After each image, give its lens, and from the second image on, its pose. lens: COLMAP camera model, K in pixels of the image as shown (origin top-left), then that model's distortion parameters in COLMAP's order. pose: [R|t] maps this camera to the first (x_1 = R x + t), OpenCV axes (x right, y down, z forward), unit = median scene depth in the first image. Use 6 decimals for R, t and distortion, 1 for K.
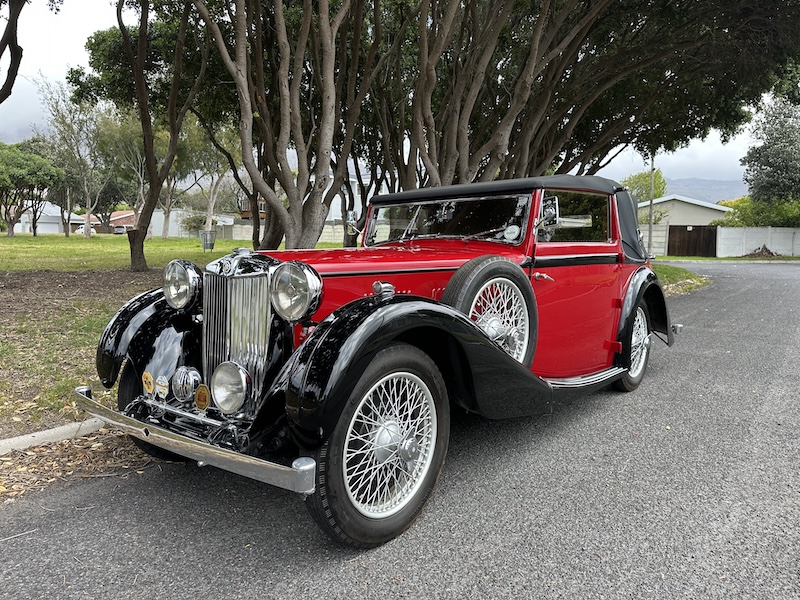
lens RADIAL K [[582.0, 0, 402.3], [0, 582.0, 309.6], [0, 0, 1]] dist [-0.017447, -0.000565]
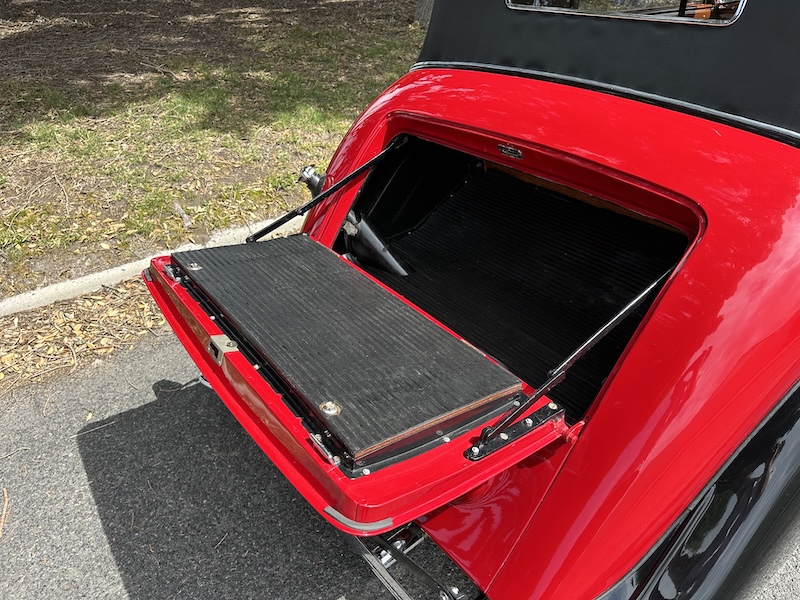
lens RADIAL K [[582.0, 0, 402.3], [0, 582.0, 309.6], [0, 0, 1]] dist [-0.017447, -0.000565]
pose [[0.969507, 0.120485, -0.213400, -0.028956], [-0.008088, 0.886051, 0.463517, -0.140967], [0.244930, -0.447657, 0.860007, 0.315815]]
